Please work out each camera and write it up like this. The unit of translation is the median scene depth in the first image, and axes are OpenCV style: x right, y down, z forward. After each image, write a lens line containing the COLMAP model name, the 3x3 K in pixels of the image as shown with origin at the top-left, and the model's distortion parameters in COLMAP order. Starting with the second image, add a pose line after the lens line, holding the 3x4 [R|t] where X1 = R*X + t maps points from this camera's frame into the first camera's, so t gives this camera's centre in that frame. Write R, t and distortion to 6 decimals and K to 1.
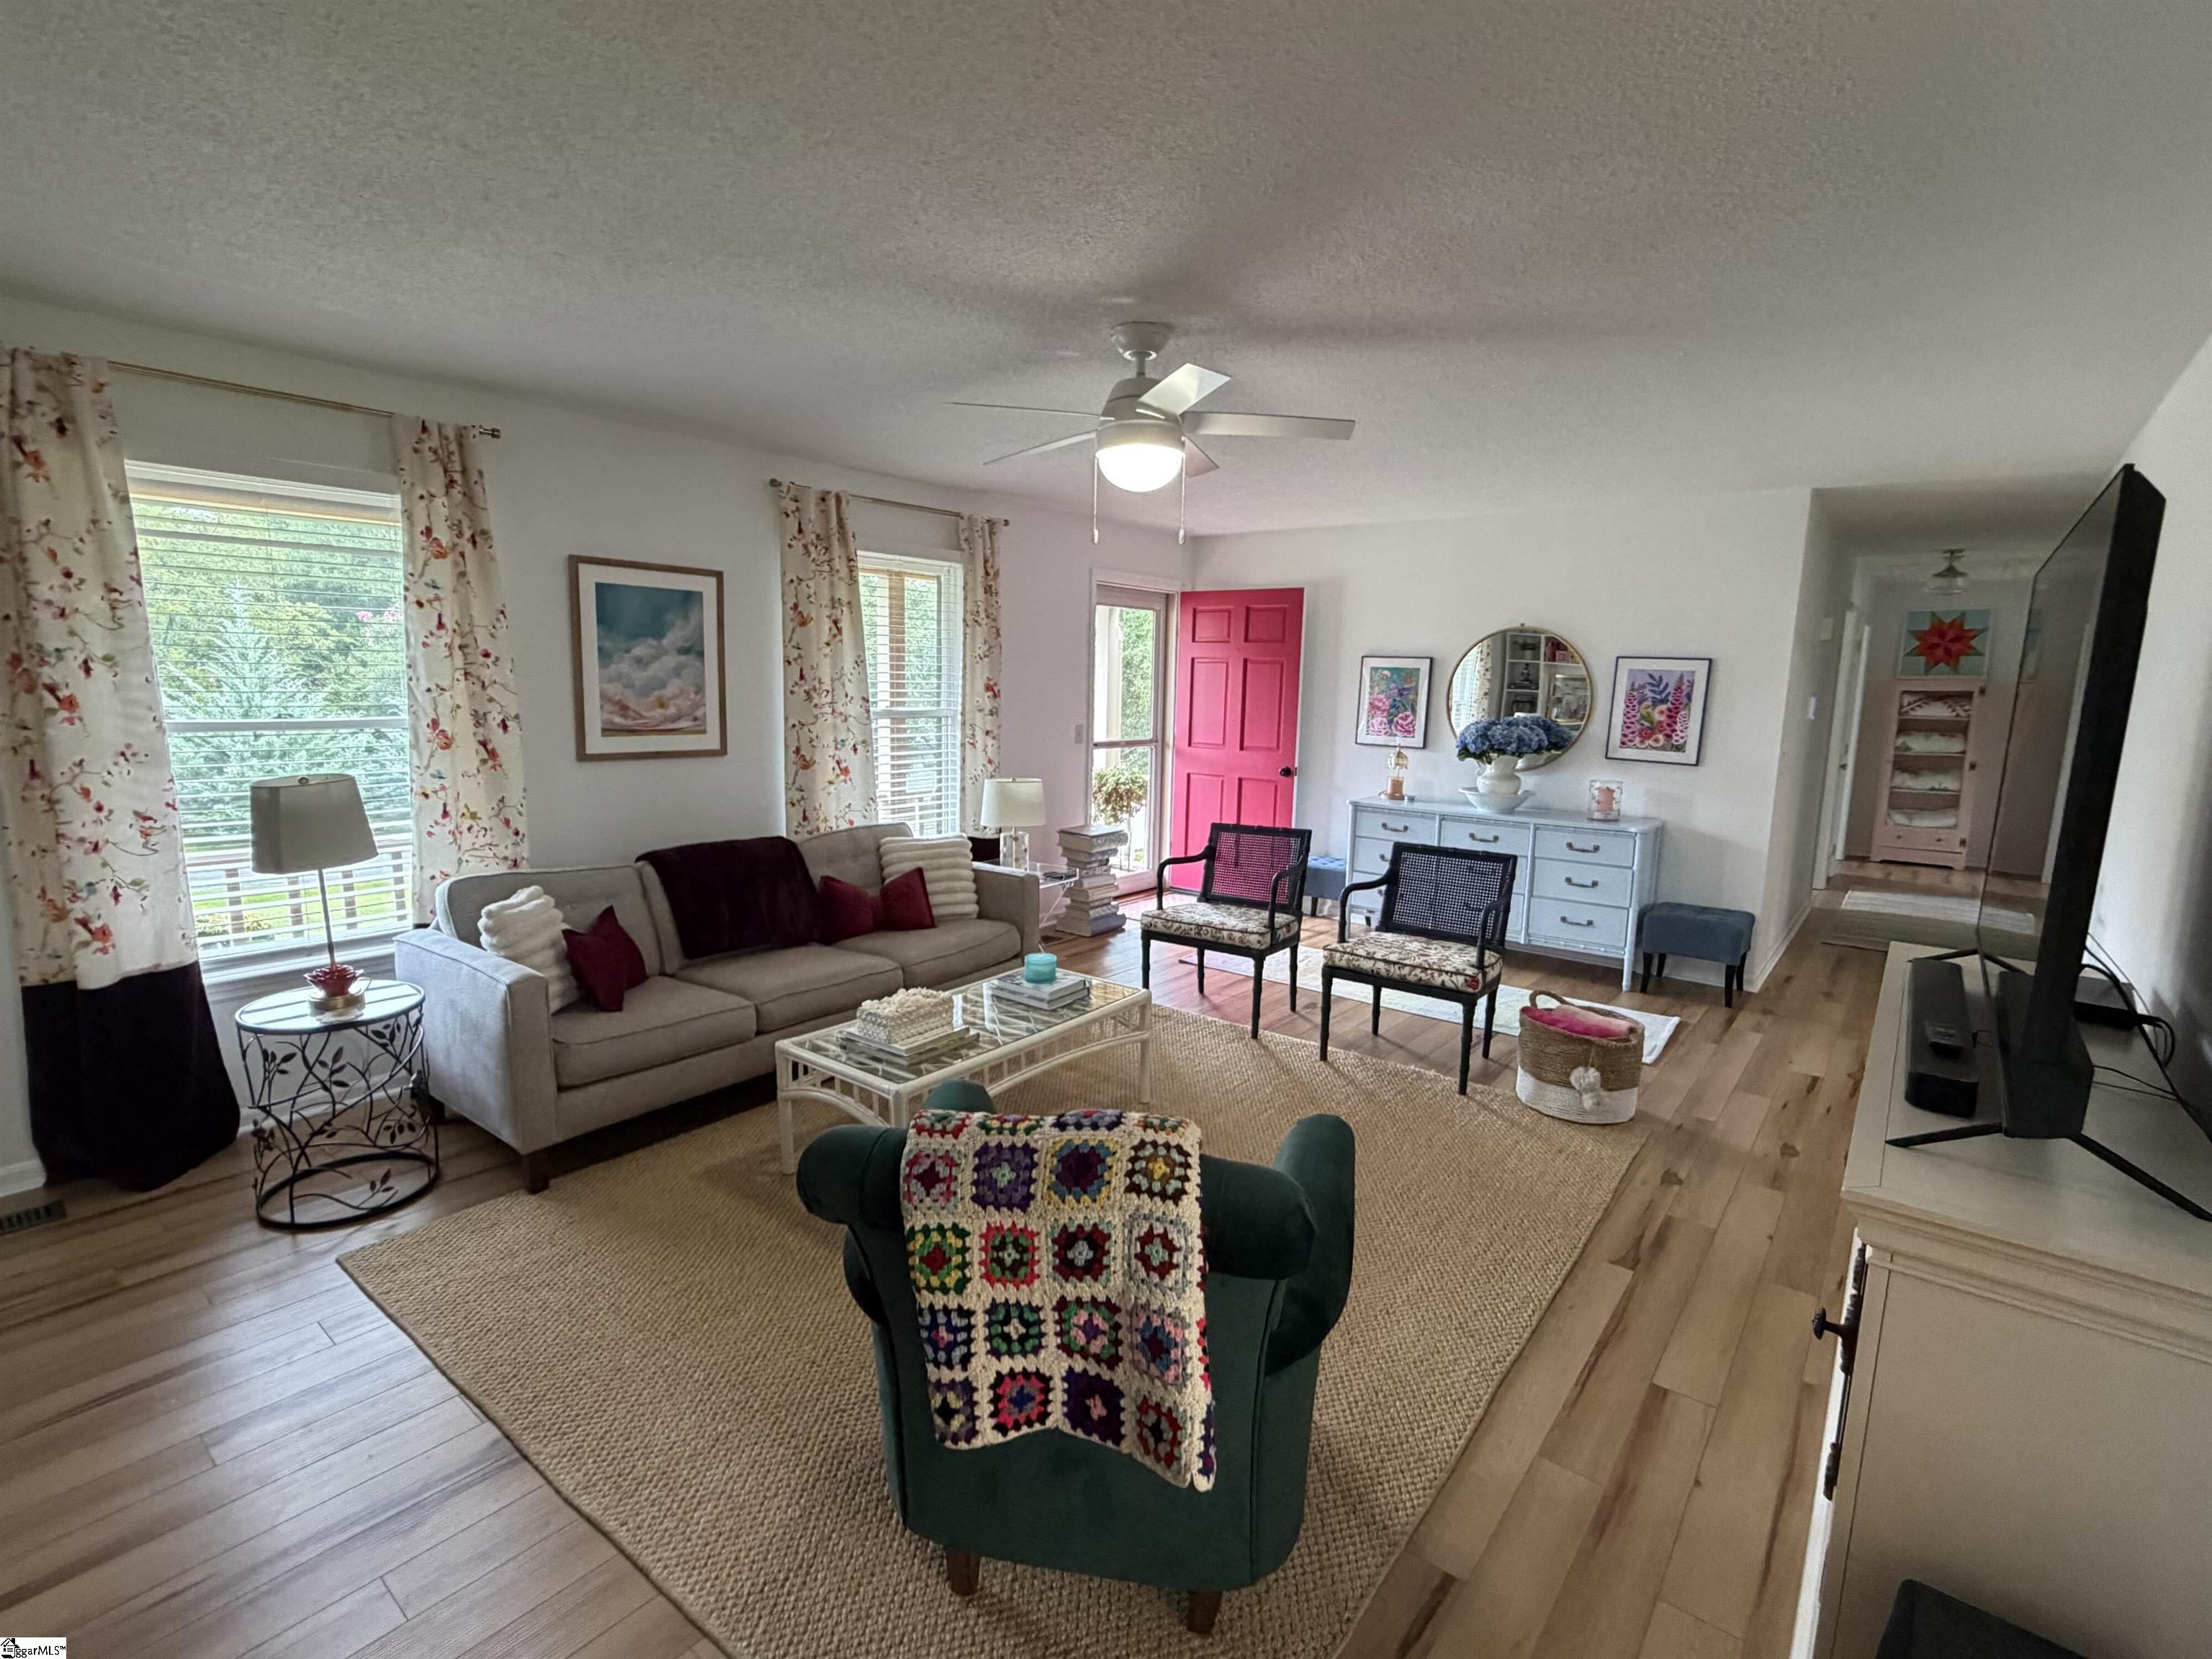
lens RADIAL K [[1038.2, 0, 1102.6], [0, 1038.2, 833.2], [0, 0, 1]] dist [0.001188, 0.000121]
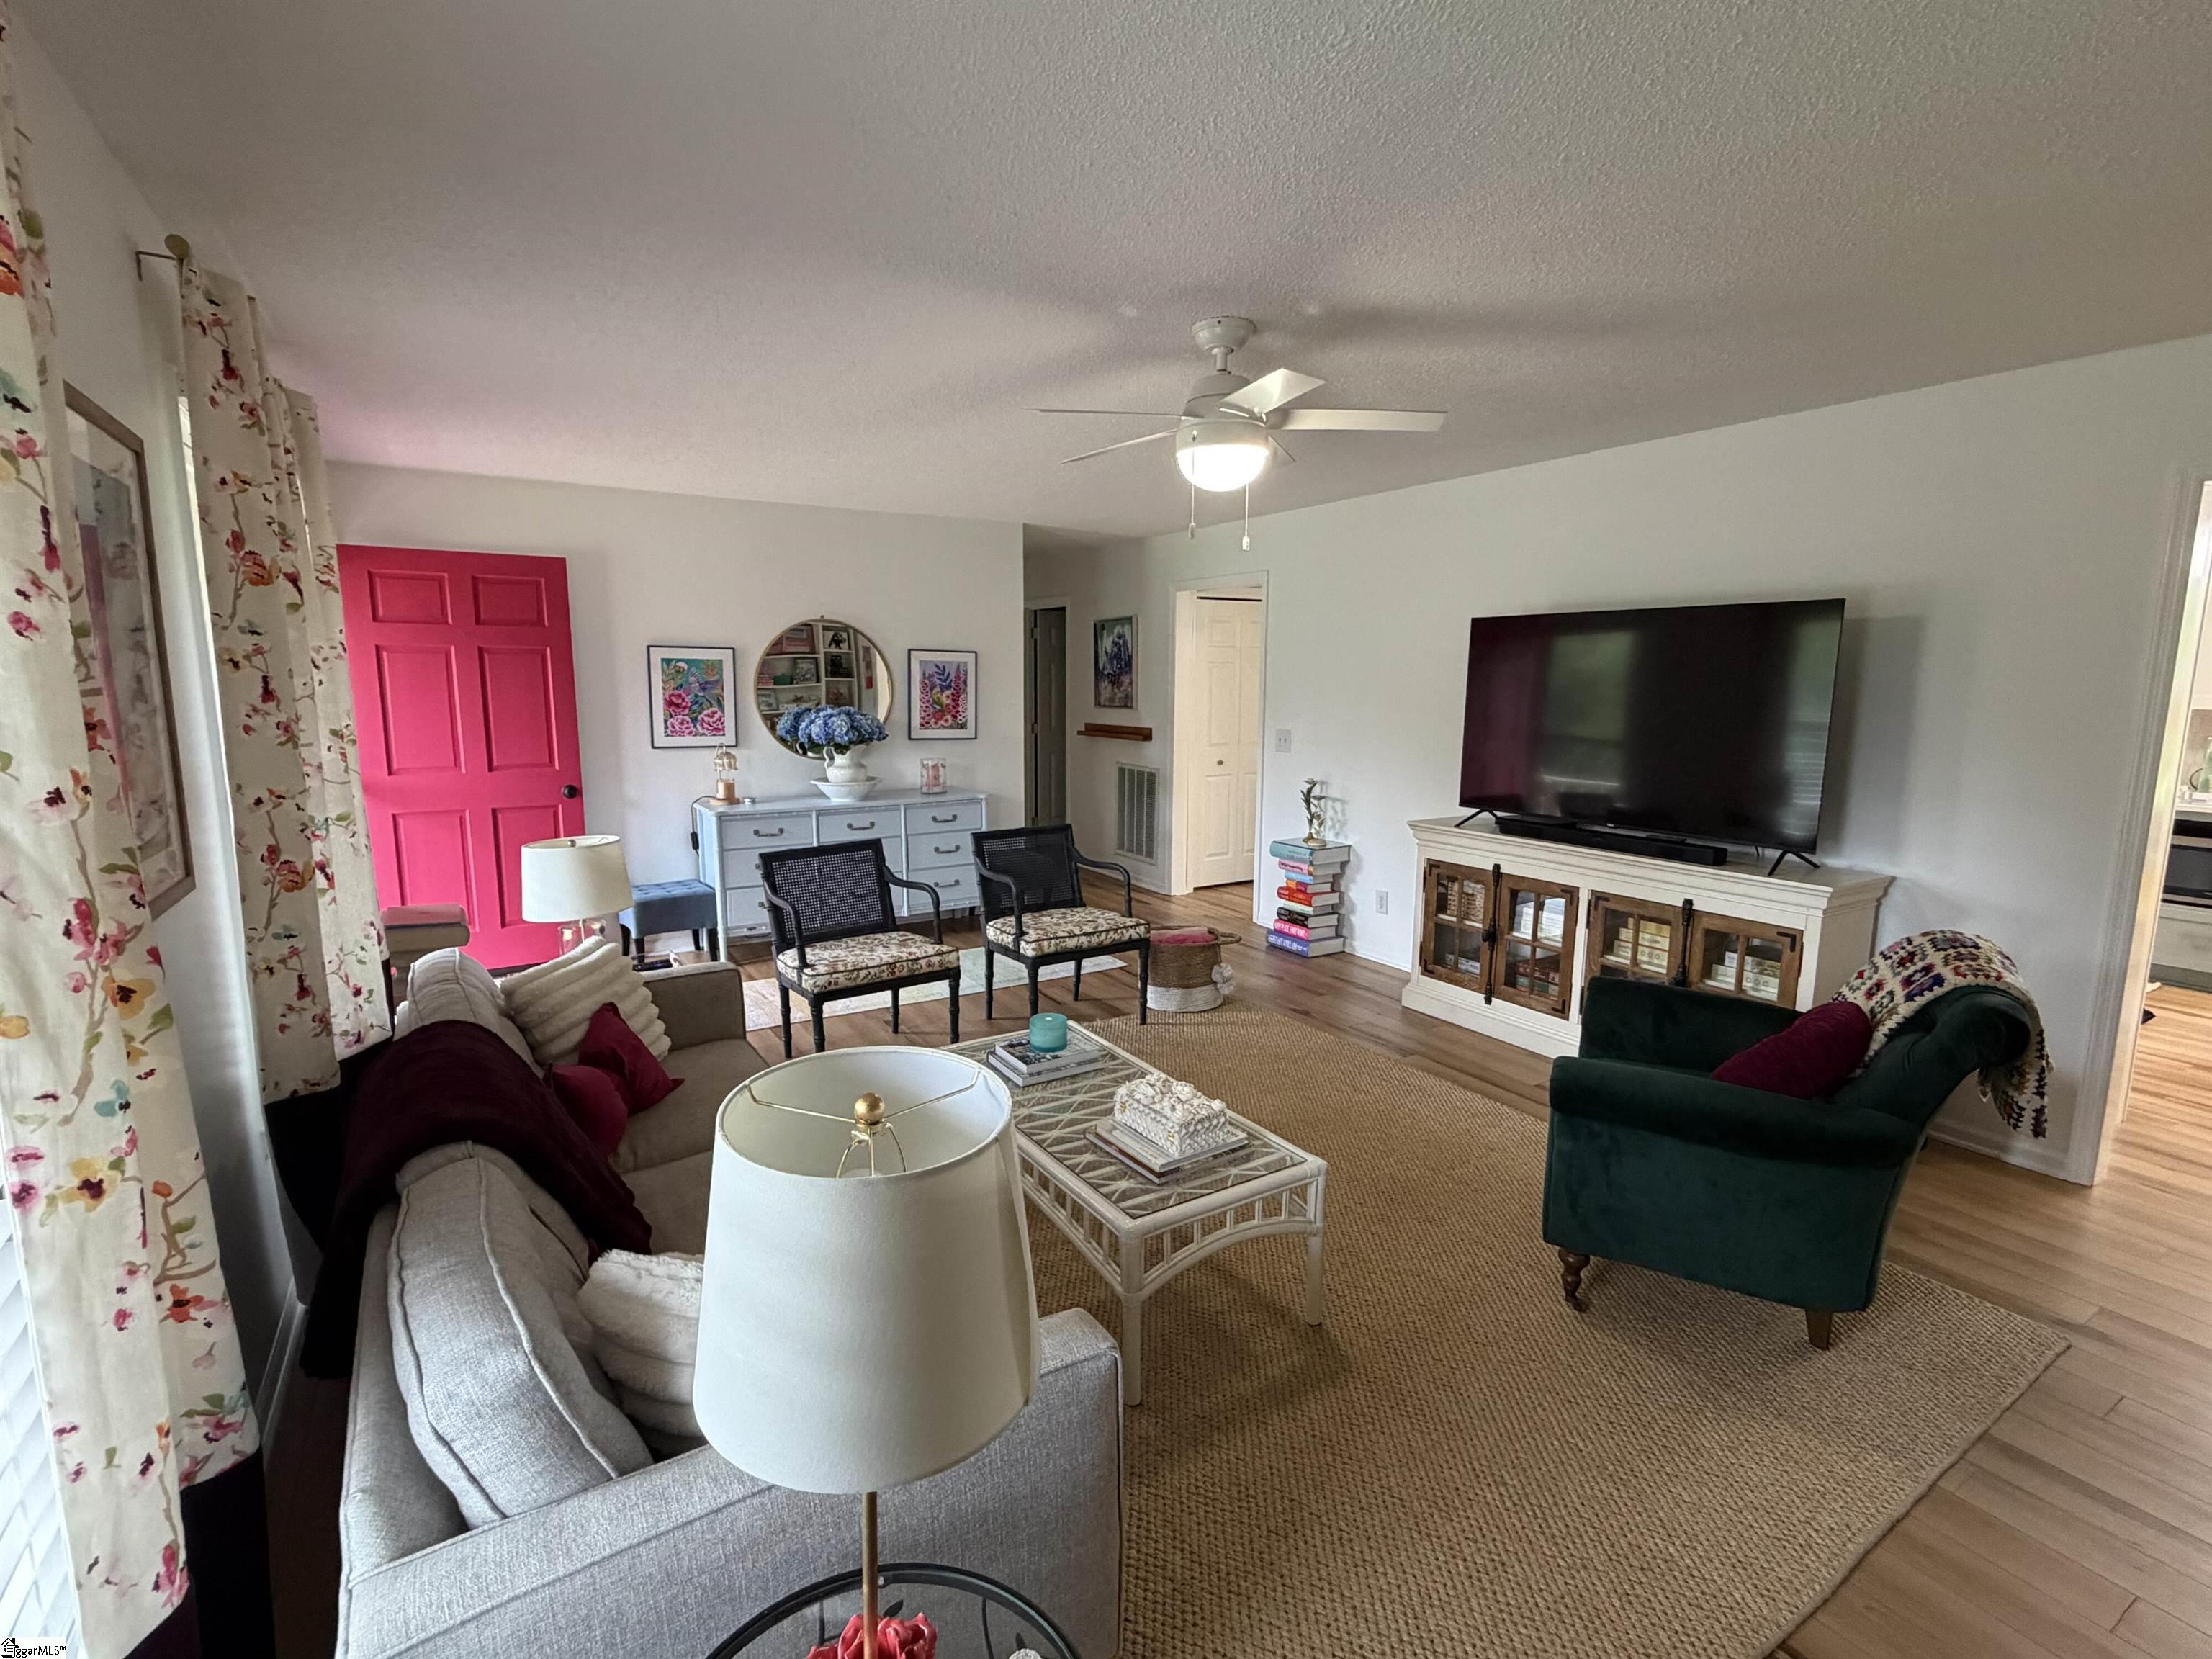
lens RADIAL K [[1038.2, 0, 1101.6], [0, 1038.2, 829.6], [0, 0, 1]] dist [0.001188, 0.000121]
pose [[0.339209, -0.158955, 0.927184, -0.524982], [0.144336, 0.982744, 0.115675, -0.079471], [-0.929572, 0.094588, 0.356299, 0.430656]]
